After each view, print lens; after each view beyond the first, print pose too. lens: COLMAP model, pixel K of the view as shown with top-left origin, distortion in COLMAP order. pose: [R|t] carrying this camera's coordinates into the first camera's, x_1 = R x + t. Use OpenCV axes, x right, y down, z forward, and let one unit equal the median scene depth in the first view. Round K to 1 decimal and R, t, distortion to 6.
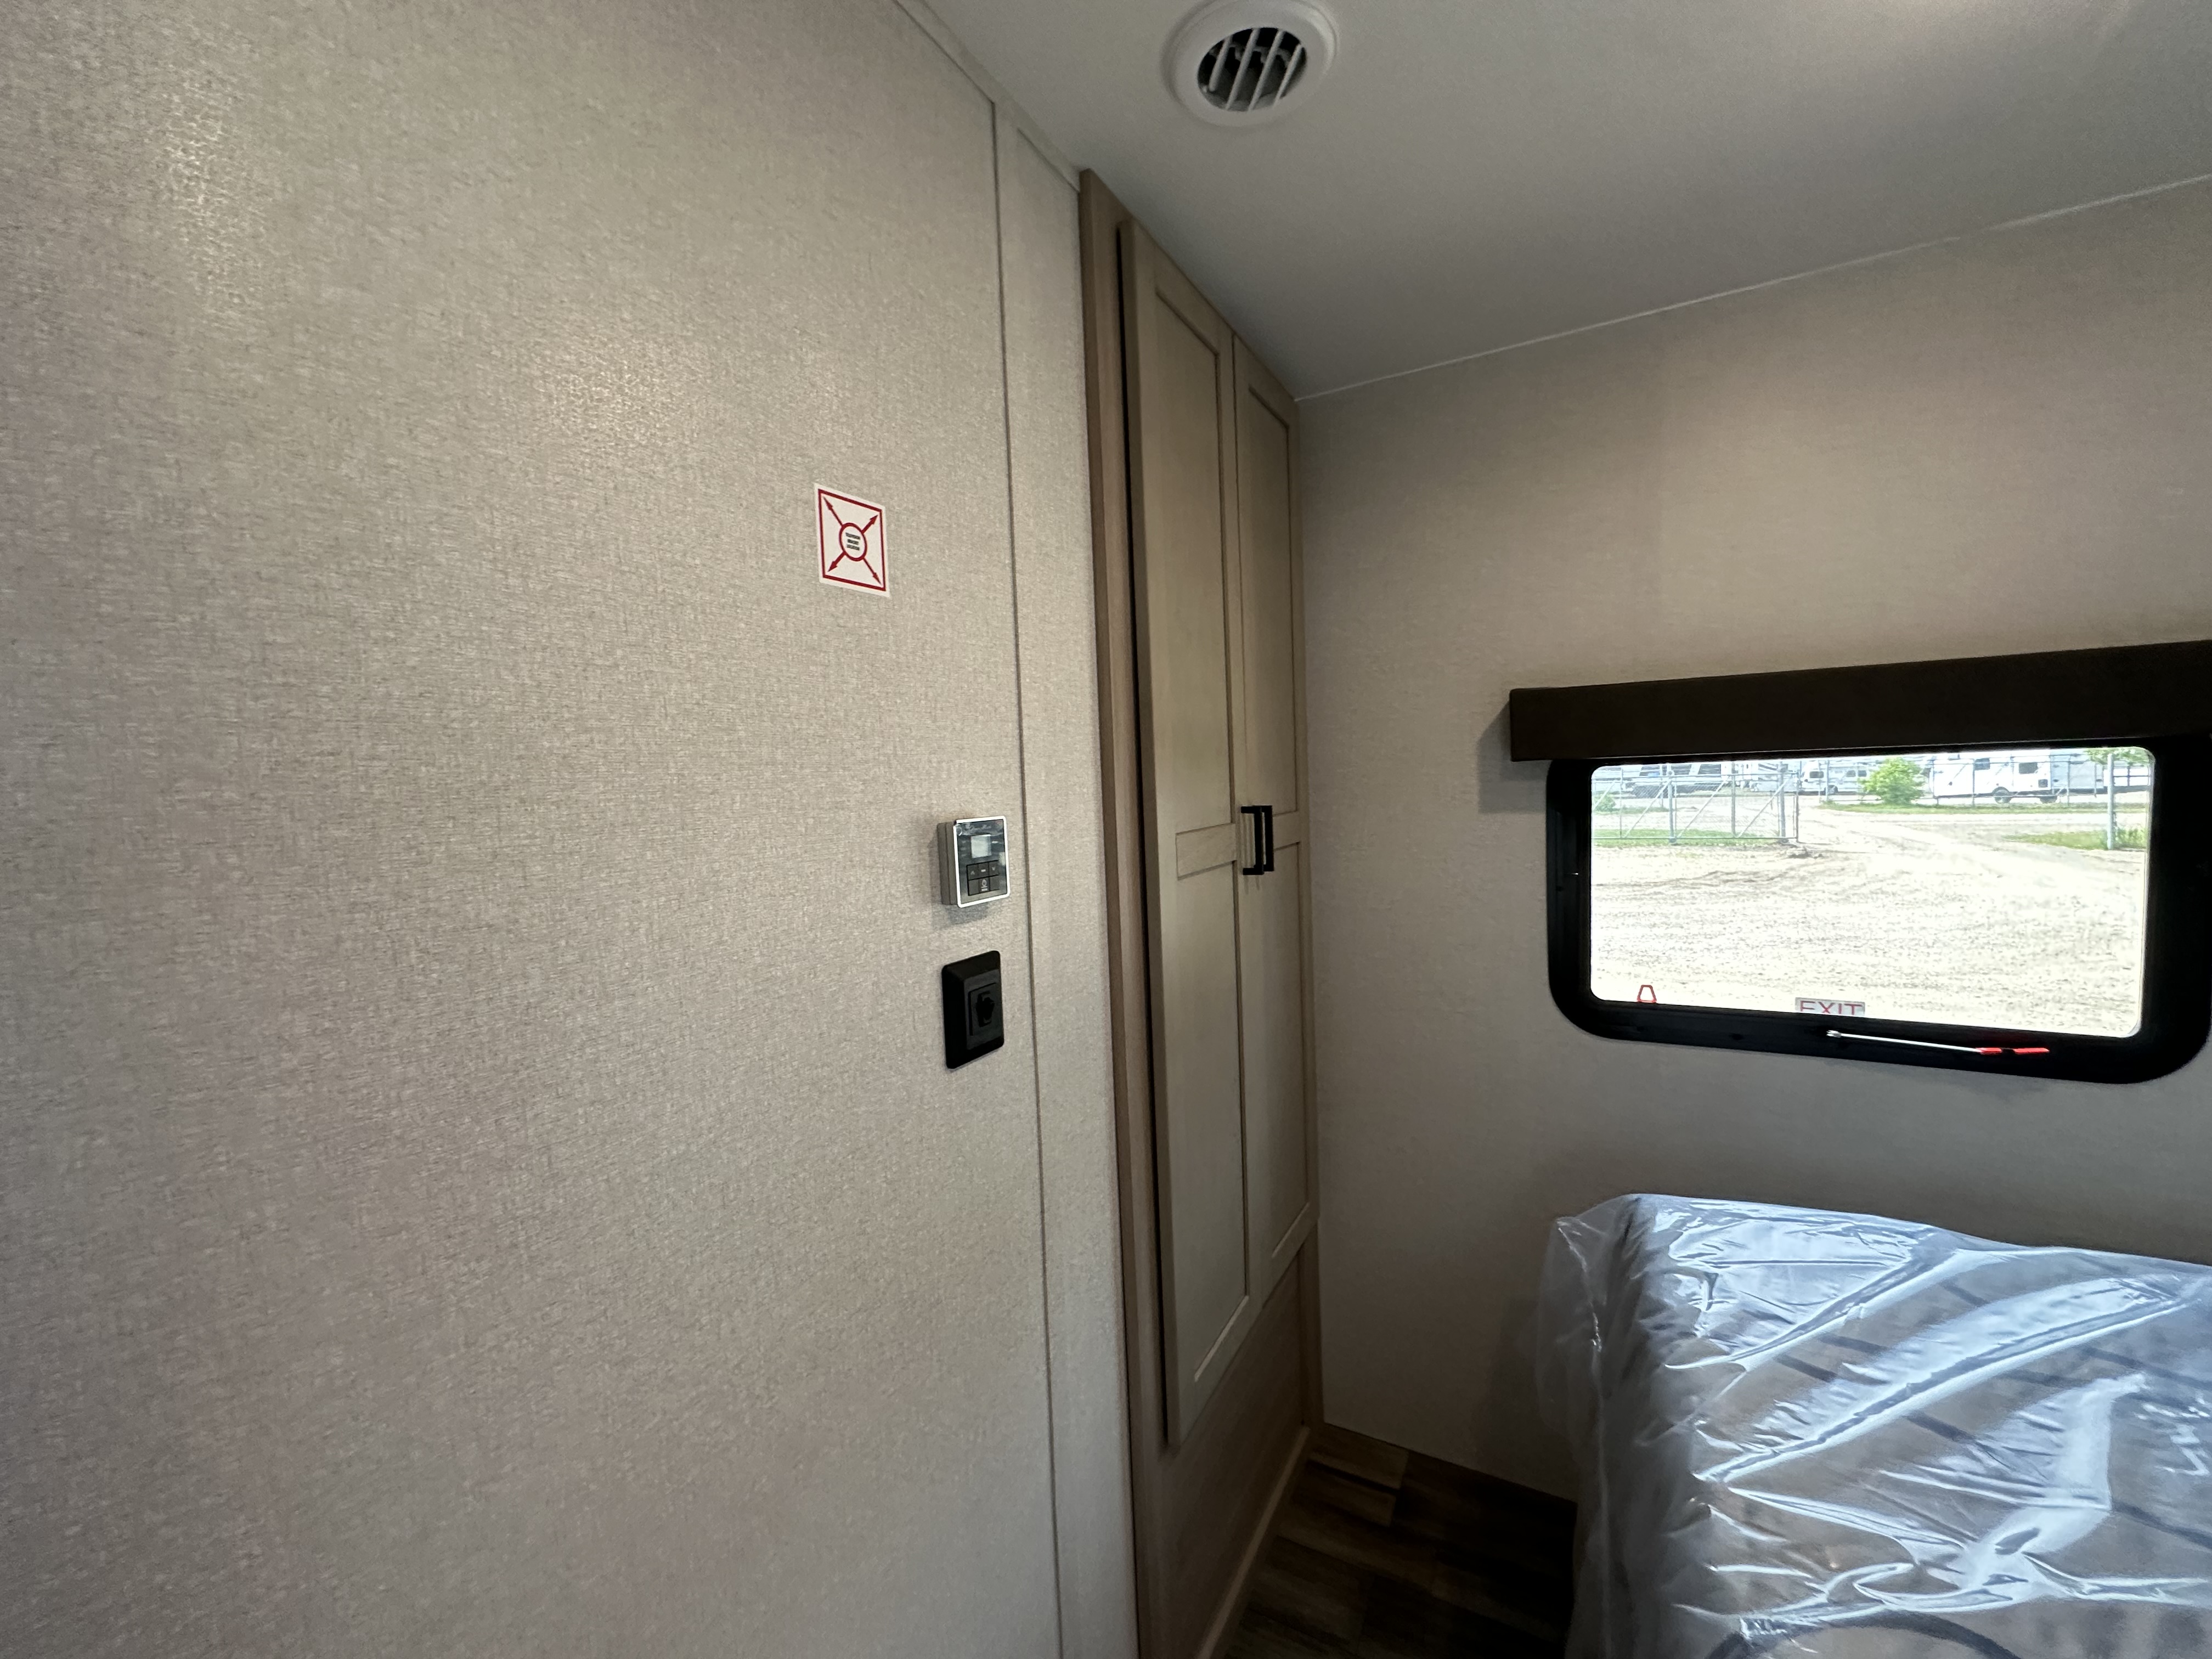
lens RADIAL K [[886.0, 0, 1111.6], [0, 886.0, 820.3], [0, 0, 1]] dist [-0.001739, 0.000546]
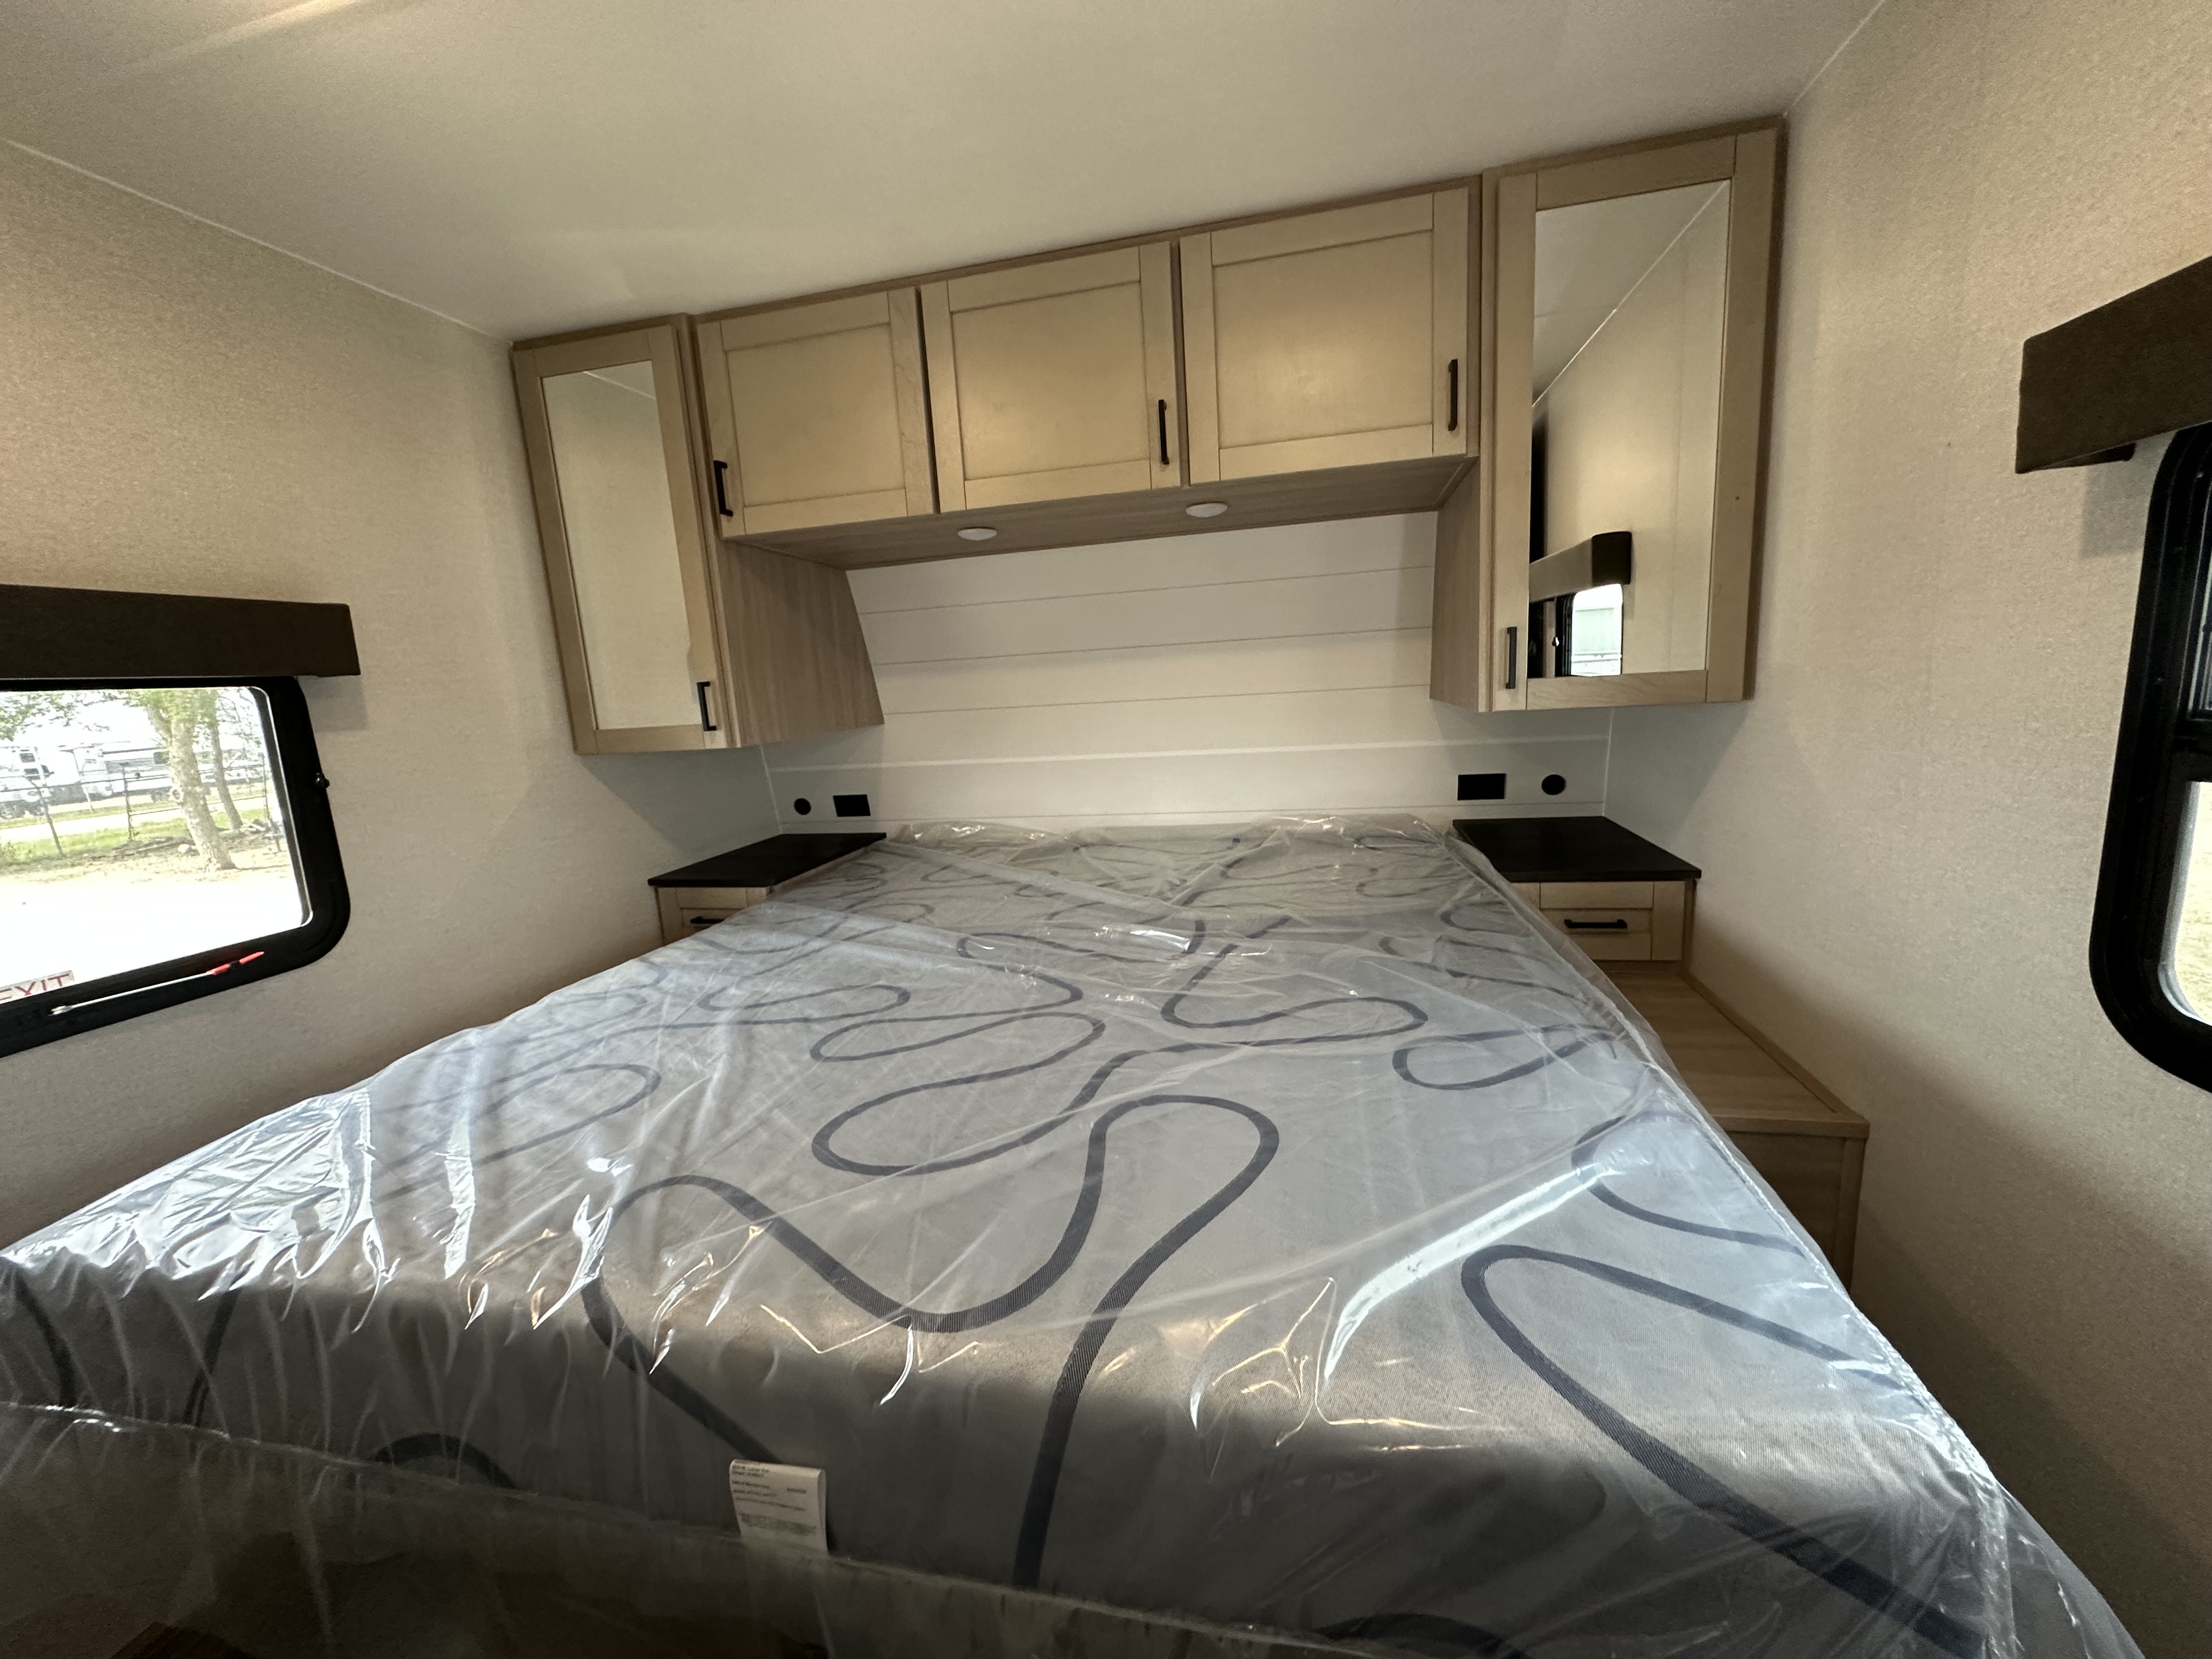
lens RADIAL K [[886.0, 0, 1107.7], [0, 886.0, 829.0], [0, 0, 1]] dist [-0.001739, 0.000546]
pose [[-0.275139, -0.110996, 0.954976, -0.381095], [0.119145, 0.981719, 0.148432, 0.074453], [-0.953993, 0.154620, -0.256884, 0.262126]]
